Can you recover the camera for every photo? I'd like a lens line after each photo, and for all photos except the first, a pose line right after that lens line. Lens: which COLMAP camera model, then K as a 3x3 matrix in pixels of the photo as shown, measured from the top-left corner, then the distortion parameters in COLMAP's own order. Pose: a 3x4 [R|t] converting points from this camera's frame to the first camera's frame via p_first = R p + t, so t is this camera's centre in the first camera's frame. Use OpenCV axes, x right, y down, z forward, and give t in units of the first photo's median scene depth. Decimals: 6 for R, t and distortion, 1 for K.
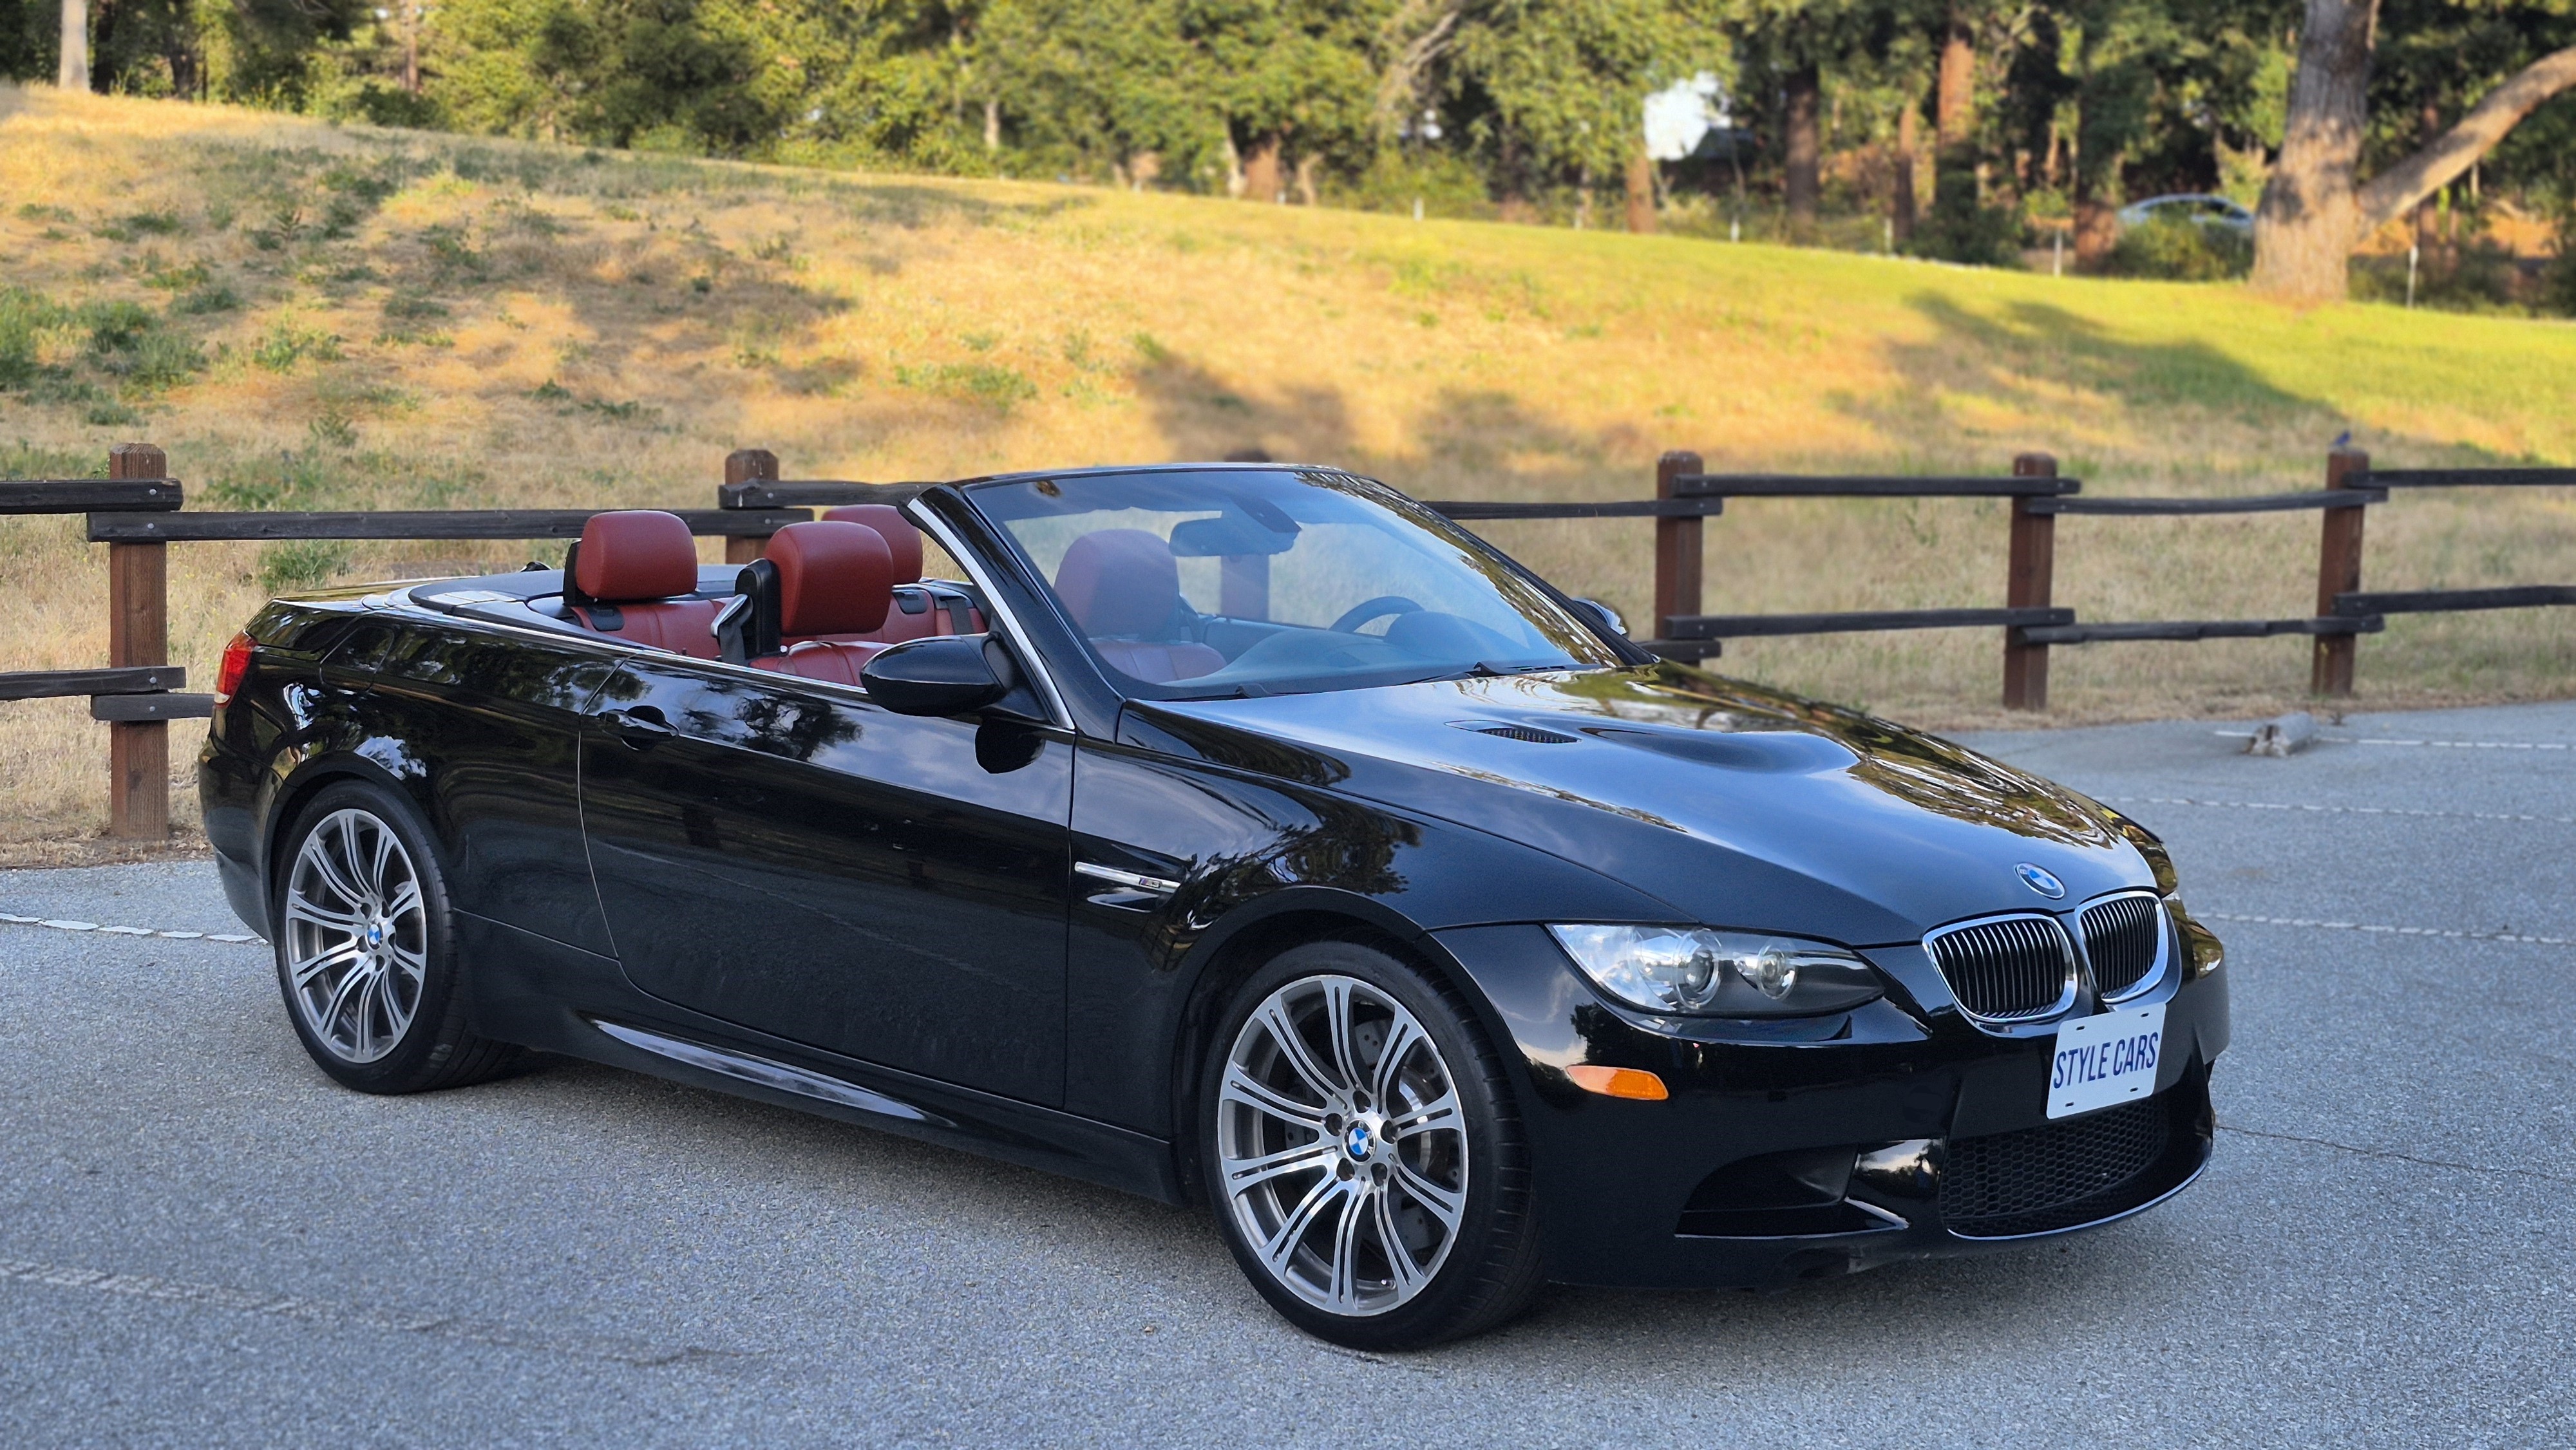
lens RADIAL K [[3455.5, 0, 1347.3], [0, 3455.5, 720.3], [0, 0, 1]] dist [0.178283, -0.385785]
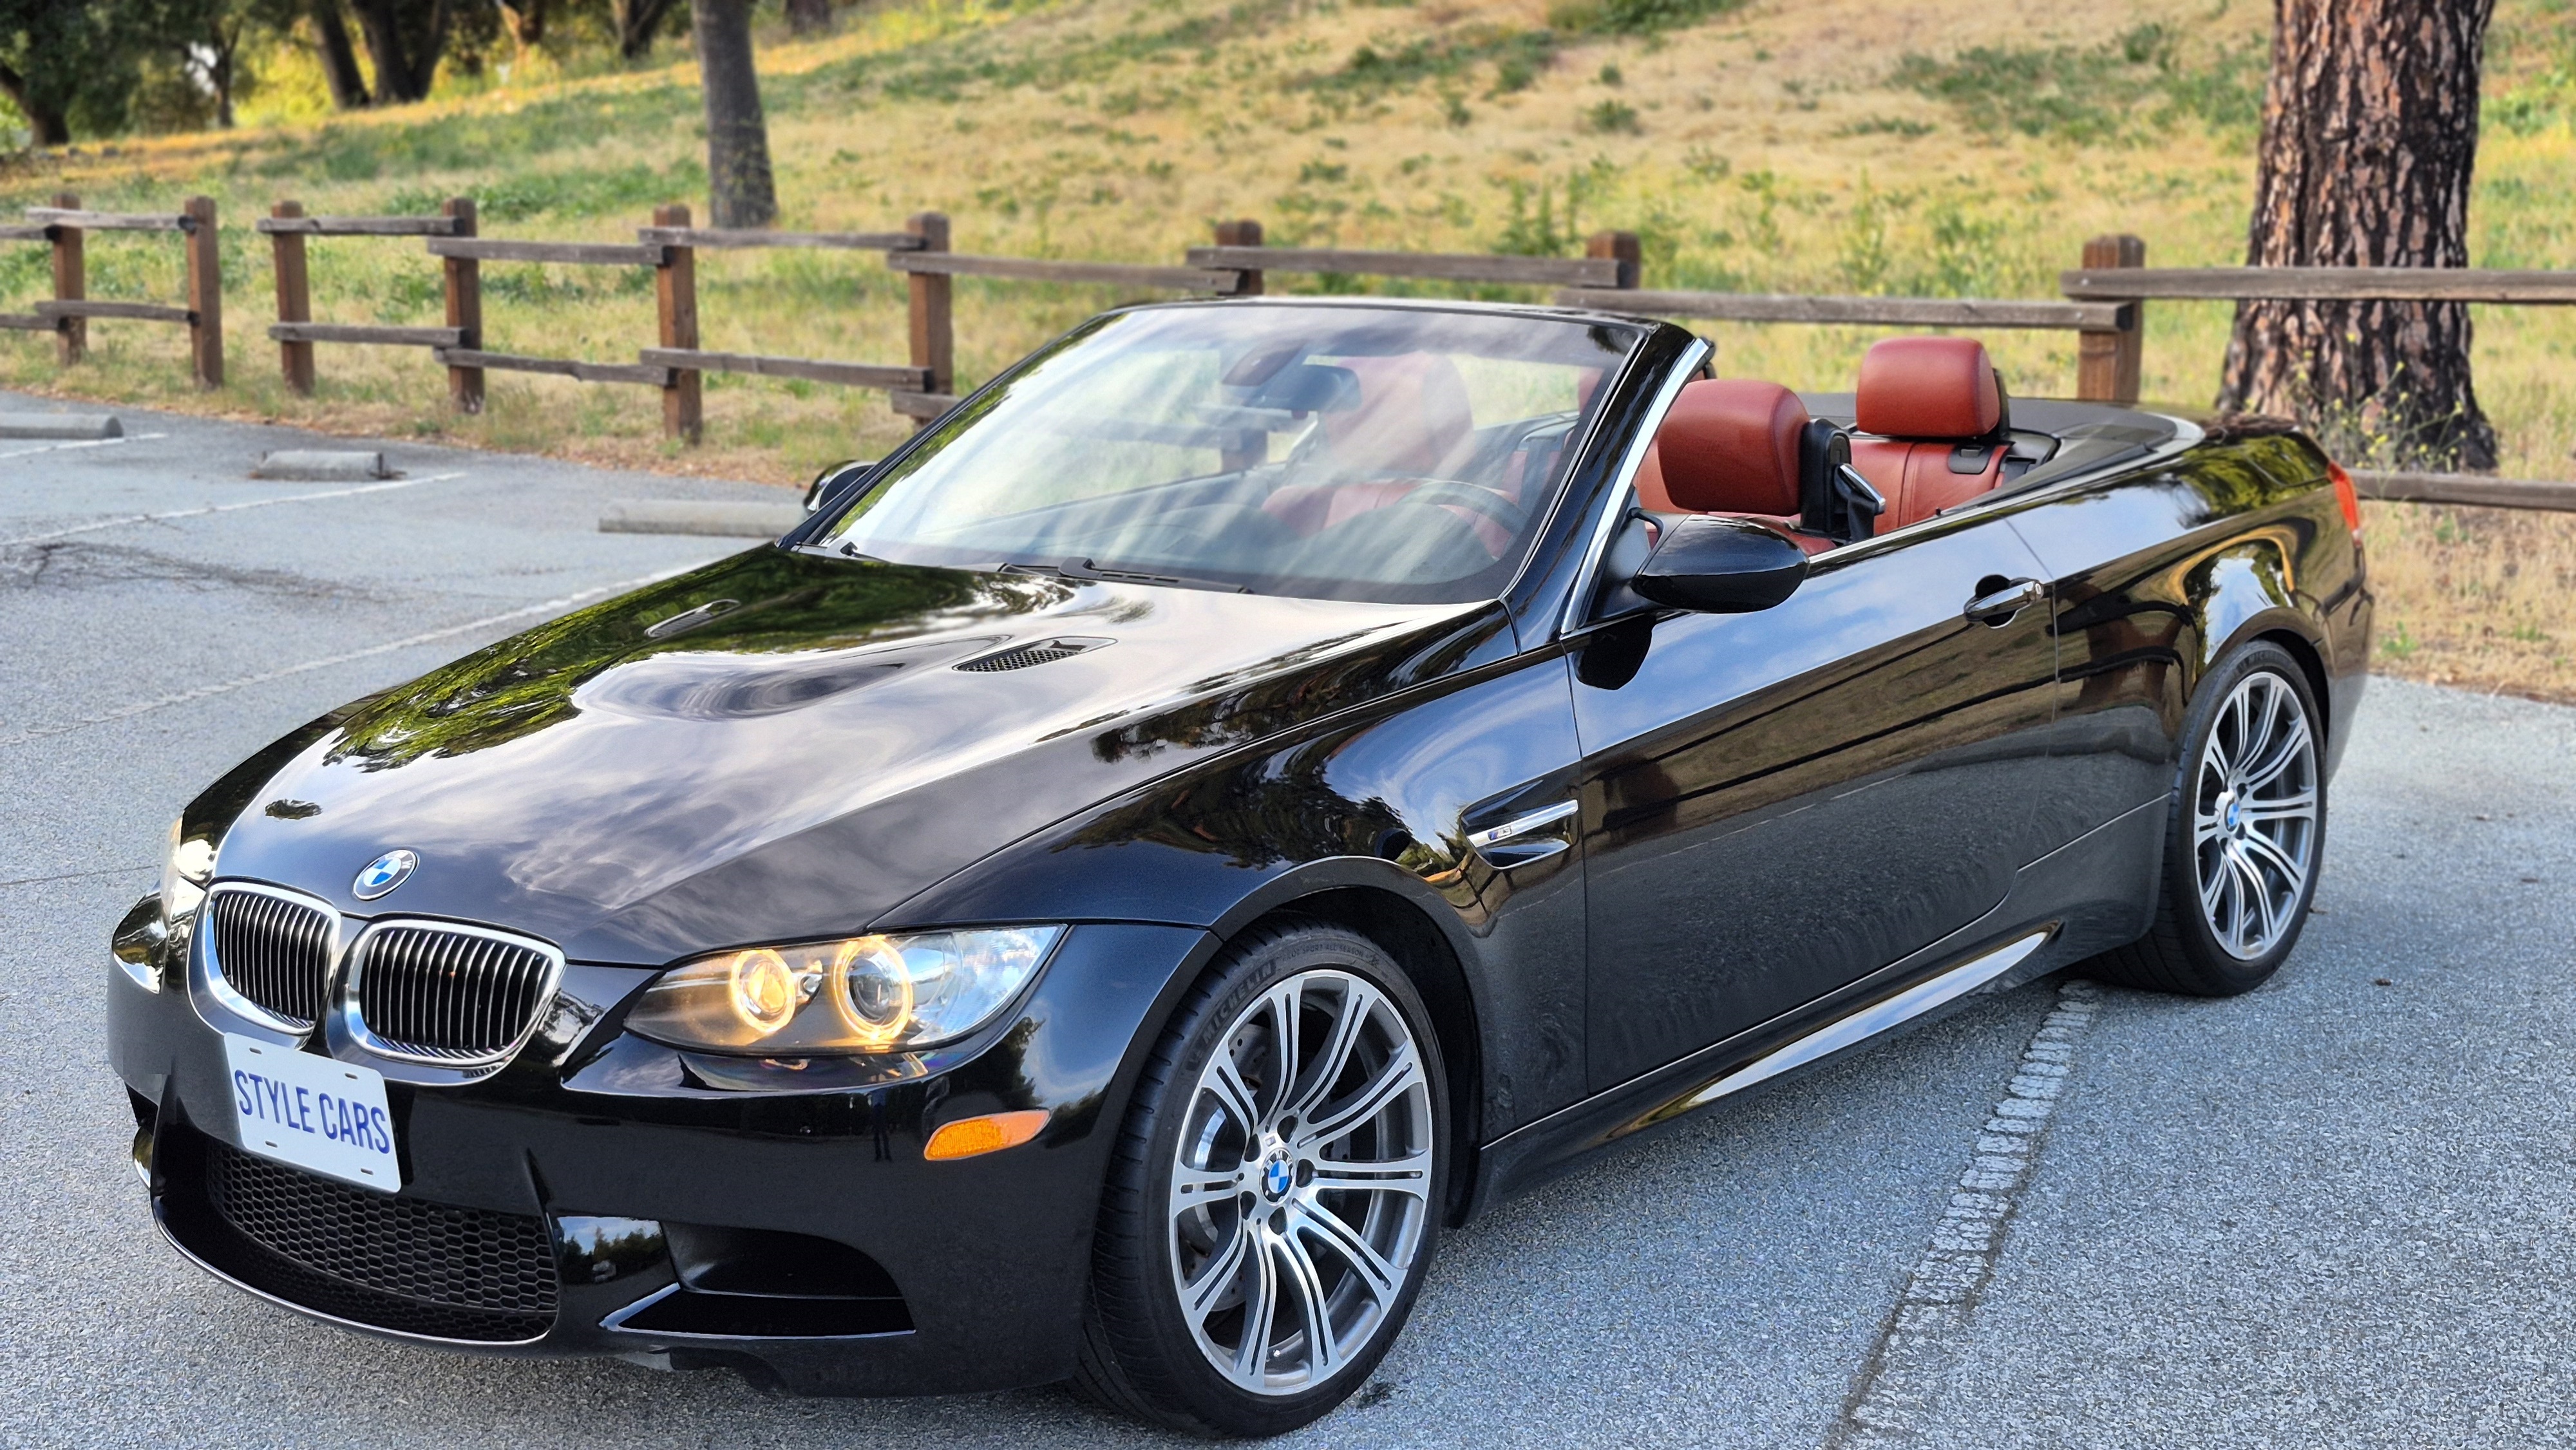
lens RADIAL K [[3447.1, 0, 1287.6], [0, 3447.1, 731.4], [0, 0, 1]] dist [0.181094, -0.402278]
pose [[0.068814, 0.150545, -0.986205, 0.562004], [-0.076256, 0.986450, 0.145261, -0.065334], [0.994711, 0.065208, 0.079362, 0.656965]]
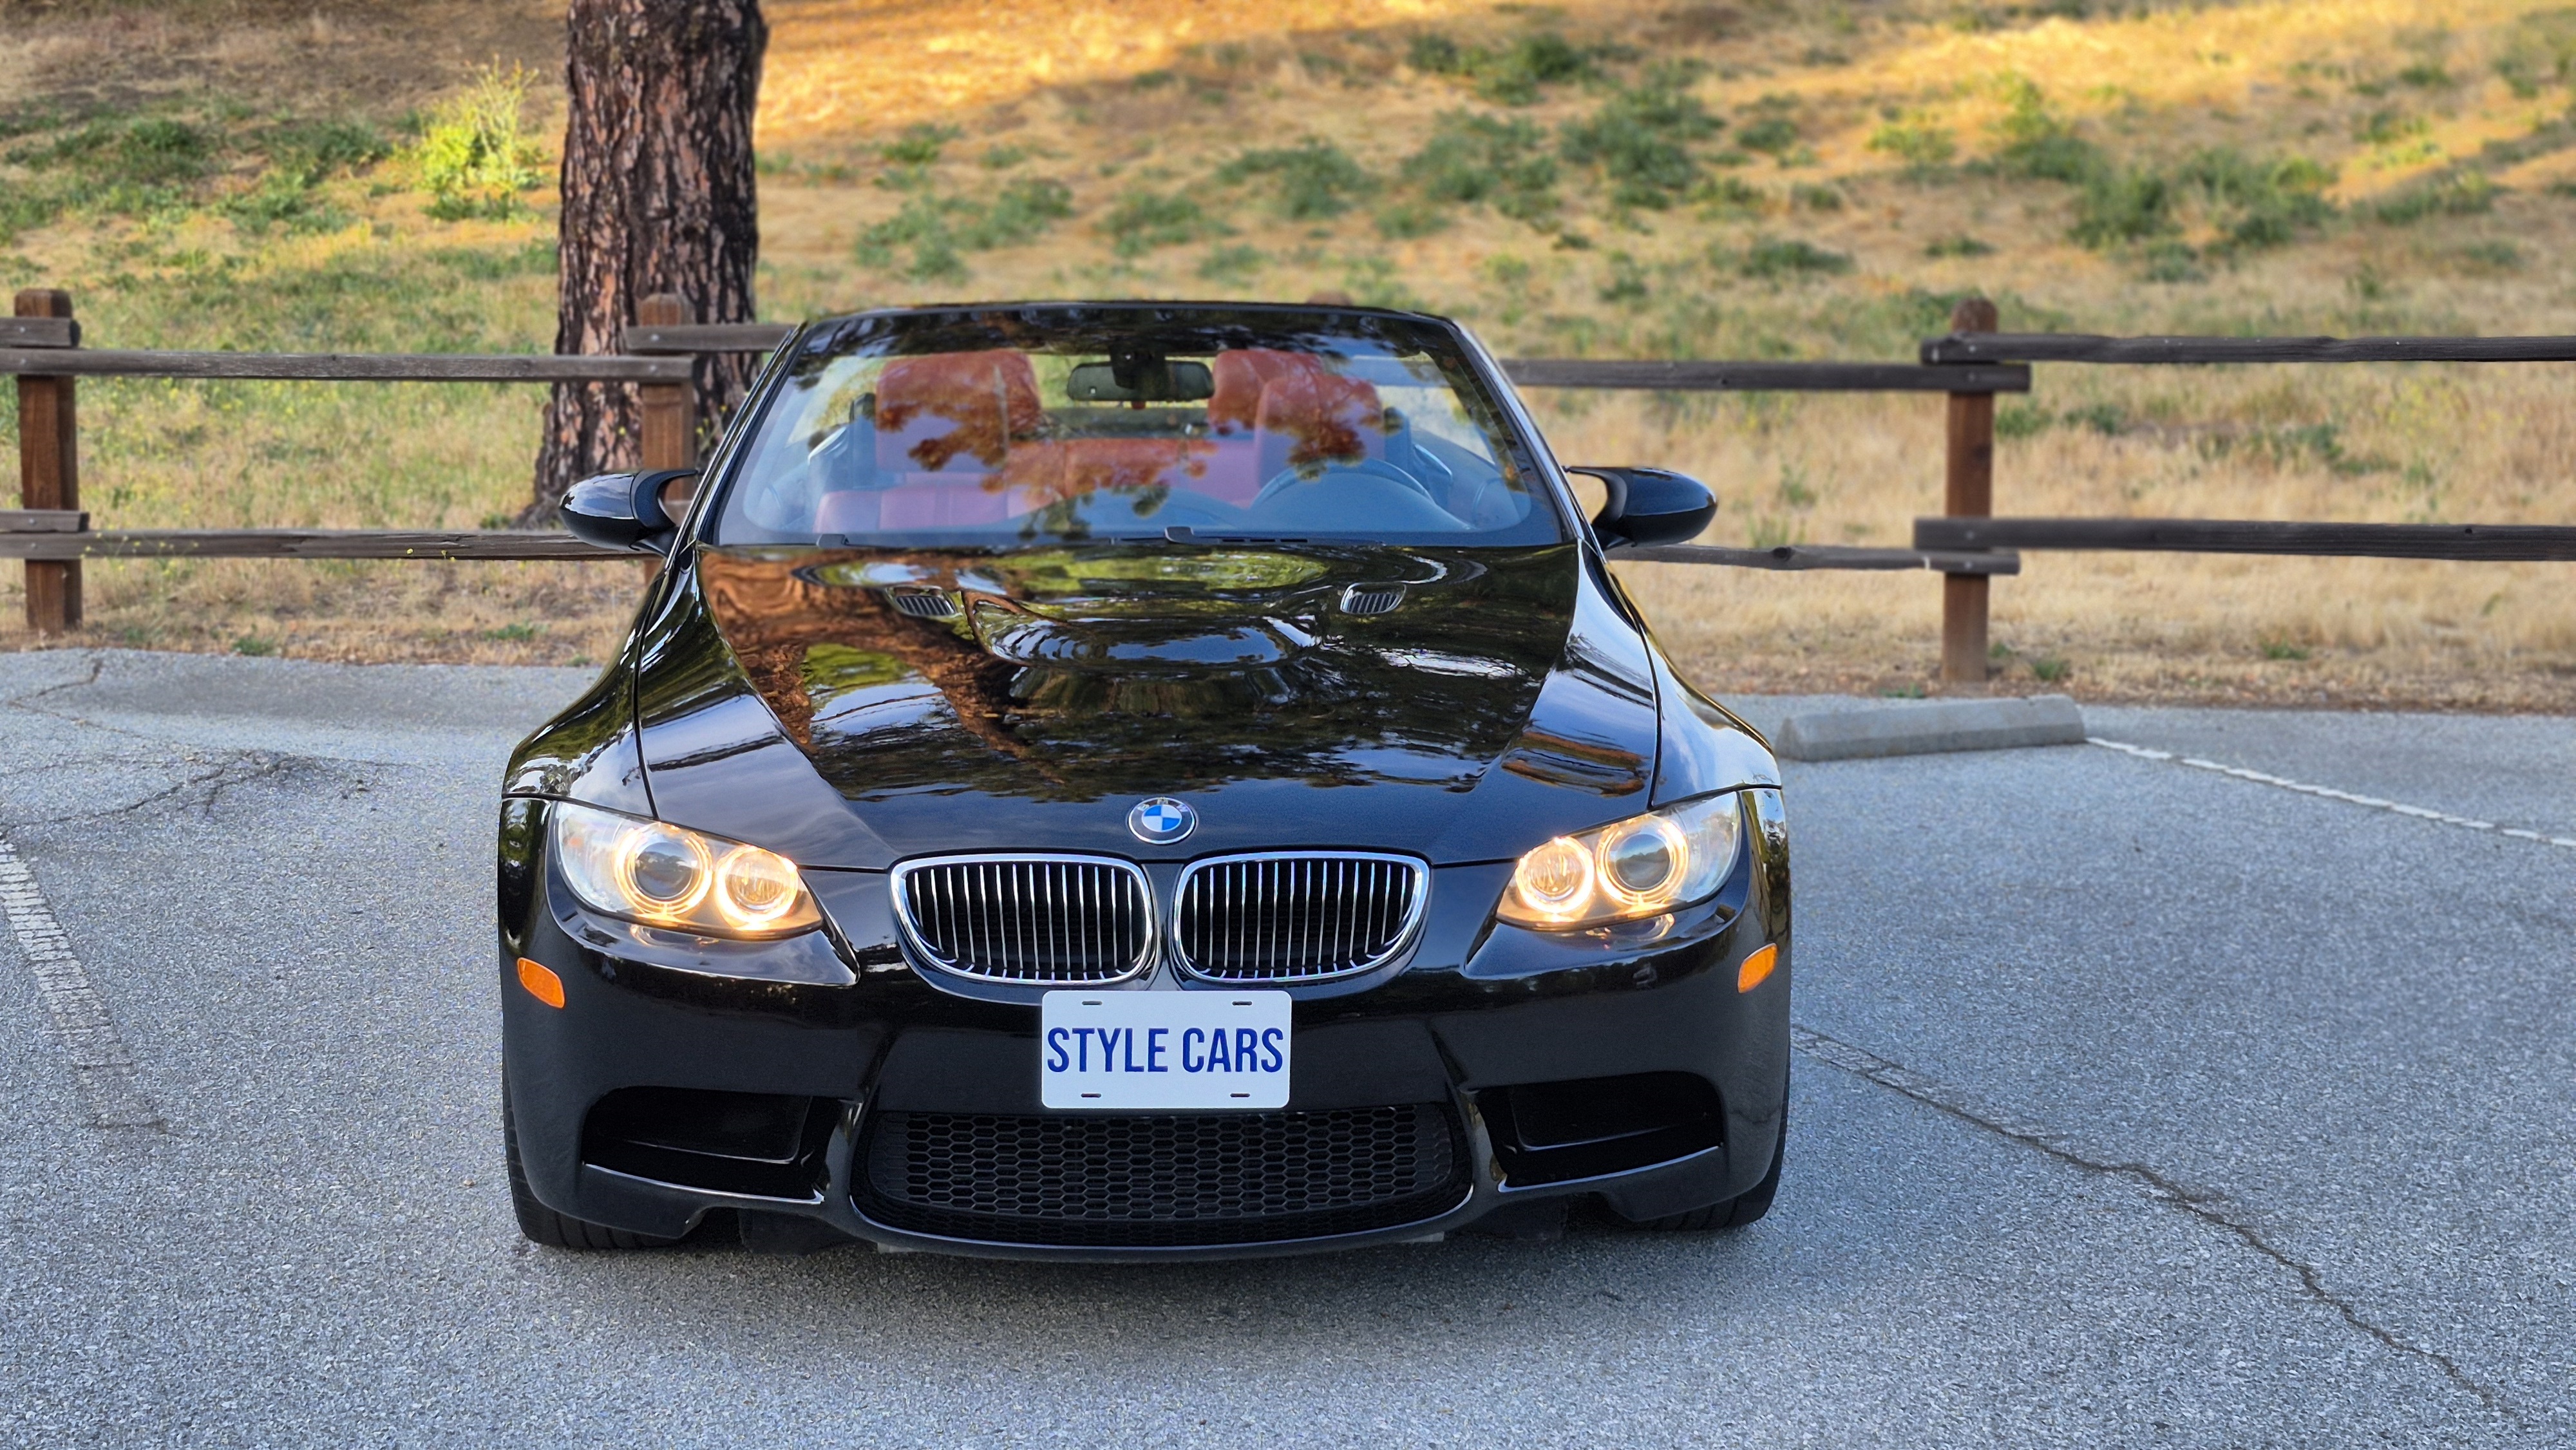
lens RADIAL K [[3447.1, 0, 1287.6], [0, 3447.1, 731.4], [0, 0, 1]] dist [0.181094, -0.402278]
pose [[0.723809, 0.082695, -0.685027, 0.442774], [-0.053425, 0.996529, 0.063849, -0.015632], [0.687929, -0.009617, 0.725714, 0.255362]]
